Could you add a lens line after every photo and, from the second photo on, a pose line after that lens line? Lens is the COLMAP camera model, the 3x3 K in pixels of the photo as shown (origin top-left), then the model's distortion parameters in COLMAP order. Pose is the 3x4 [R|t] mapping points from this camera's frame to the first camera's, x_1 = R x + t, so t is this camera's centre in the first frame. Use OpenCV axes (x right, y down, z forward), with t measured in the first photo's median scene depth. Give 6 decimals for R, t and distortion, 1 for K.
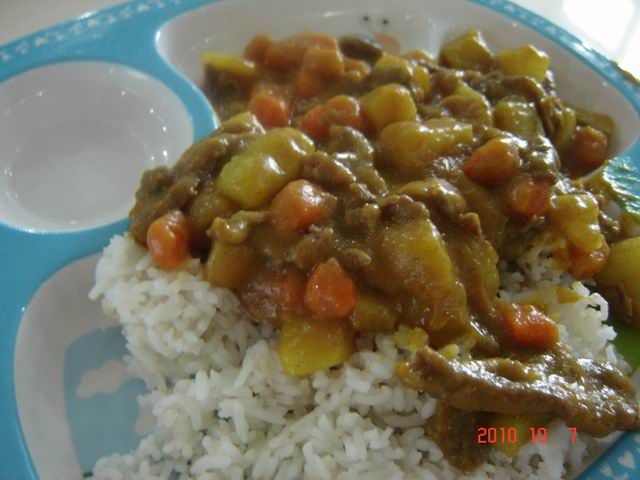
lens RADIAL K [[721.2, 0, 320.0], [0, 721.2, 240.0], [0, 0, 1]] dist [-0.001506, 0.005579]
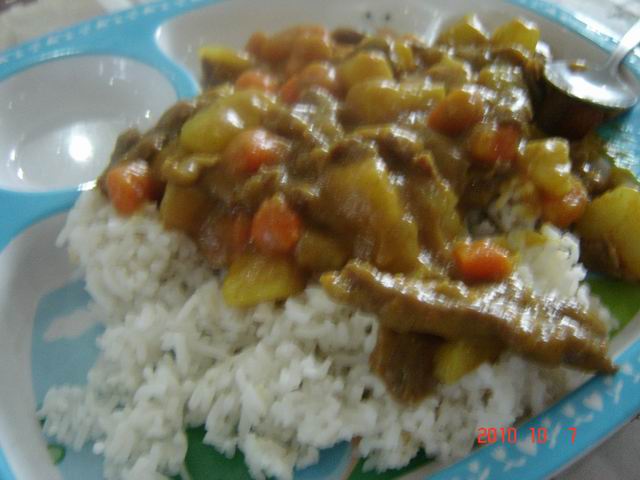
lens RADIAL K [[721.2, 0, 320.0], [0, 721.2, 240.0], [0, 0, 1]] dist [-0.001506, 0.005579]
pose [[0.988101, -0.027732, -0.151285, 0.221192], [0.009189, 0.992498, -0.121916, 0.206284], [0.153530, 0.119075, 0.980943, 0.024073]]
